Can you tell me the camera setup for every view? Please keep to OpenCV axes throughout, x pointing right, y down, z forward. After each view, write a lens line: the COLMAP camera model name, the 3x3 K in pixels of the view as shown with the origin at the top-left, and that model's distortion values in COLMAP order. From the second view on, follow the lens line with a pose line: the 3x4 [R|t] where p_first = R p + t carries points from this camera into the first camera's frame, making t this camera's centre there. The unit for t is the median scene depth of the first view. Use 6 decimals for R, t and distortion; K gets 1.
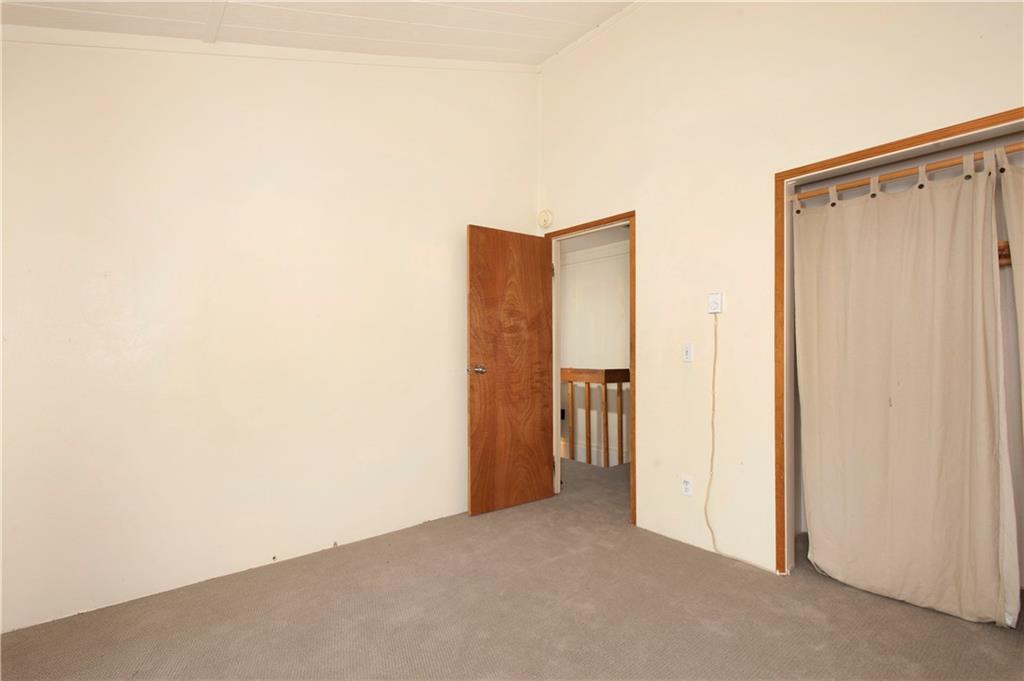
lens RADIAL K [[496.3, 0, 517.6], [0, 496.3, 349.7], [0, 0, 1]] dist [0.001352, -0.000224]
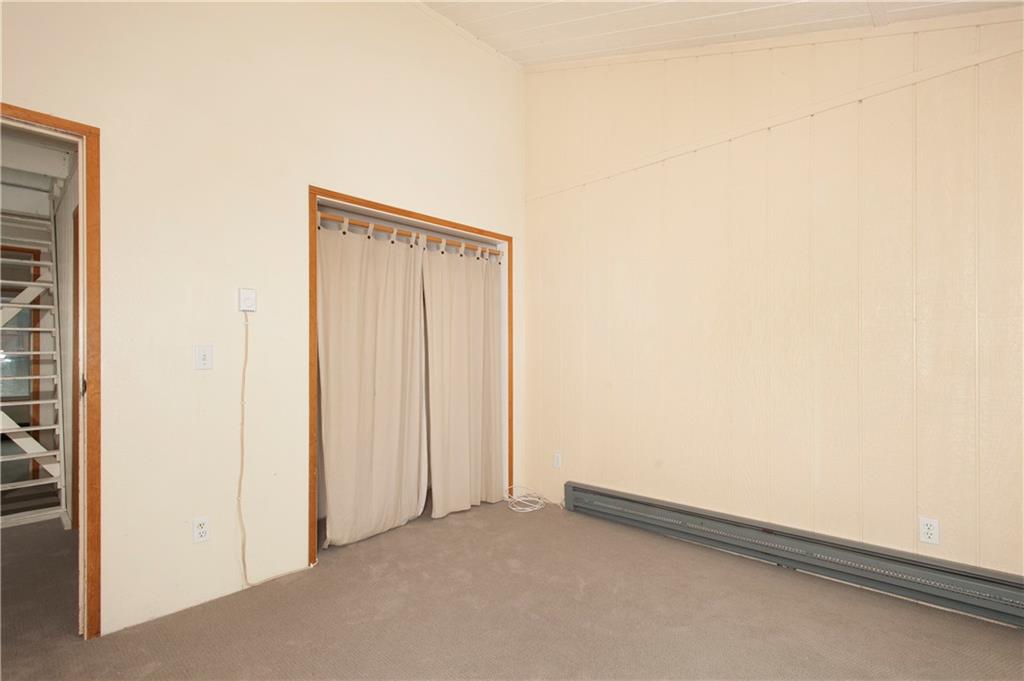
lens RADIAL K [[496.3, 0, 517.6], [0, 496.3, 349.7], [0, 0, 1]] dist [0.001352, -0.000224]
pose [[-0.157351, 0.006297, 0.987523, -0.584214], [0.002808, 0.999978, -0.005929, -0.000598], [-0.987539, 0.001840, -0.157365, 0.731114]]
